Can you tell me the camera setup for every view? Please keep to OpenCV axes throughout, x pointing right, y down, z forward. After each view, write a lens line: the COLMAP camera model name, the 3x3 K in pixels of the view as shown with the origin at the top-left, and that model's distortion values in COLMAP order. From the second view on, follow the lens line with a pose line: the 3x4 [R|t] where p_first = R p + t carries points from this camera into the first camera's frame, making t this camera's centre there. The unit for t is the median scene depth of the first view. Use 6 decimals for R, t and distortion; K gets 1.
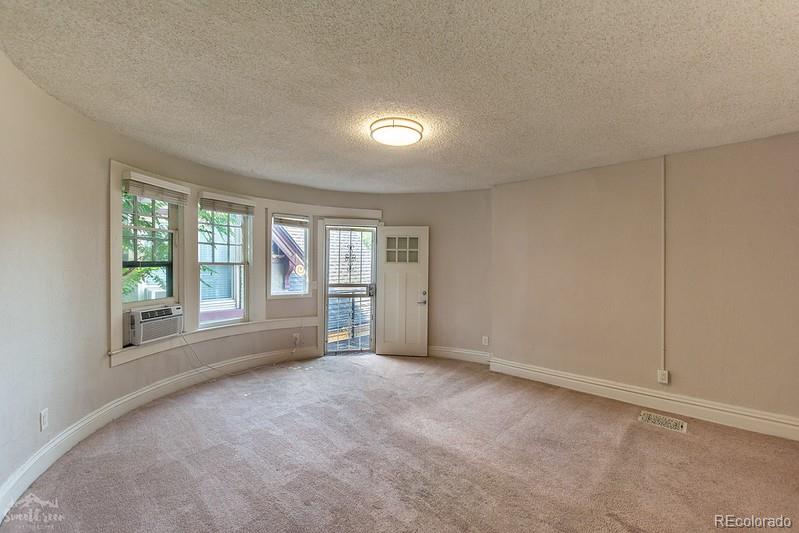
lens RADIAL K [[348.4, 0, 401.2], [0, 348.4, 264.9], [0, 0, 1]] dist [0.003423, 0.000134]
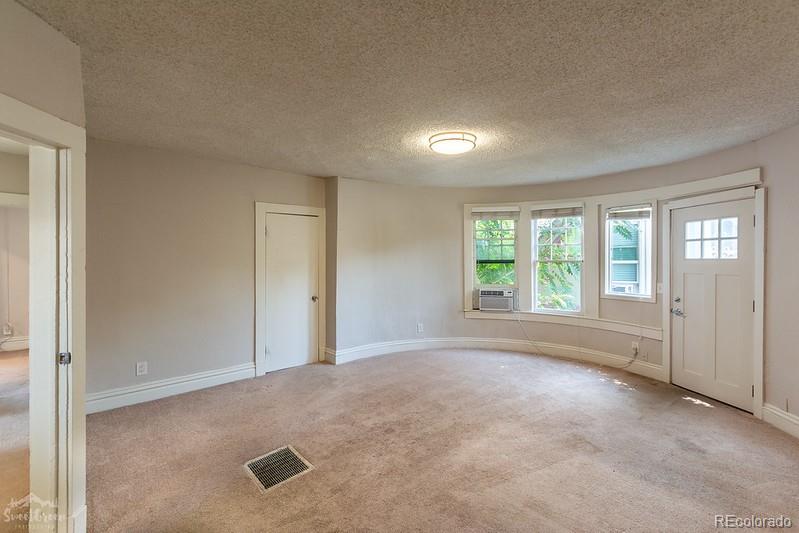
lens RADIAL K [[348.4, 0, 401.2], [0, 348.4, 263.7], [0, 0, 1]] dist [0.003423, 0.000134]
pose [[-0.075346, 0.007617, -0.997128, 0.670114], [0.000573, 0.999971, 0.007595, -0.004443], [0.997157, 0.000001, -0.075348, 0.538235]]
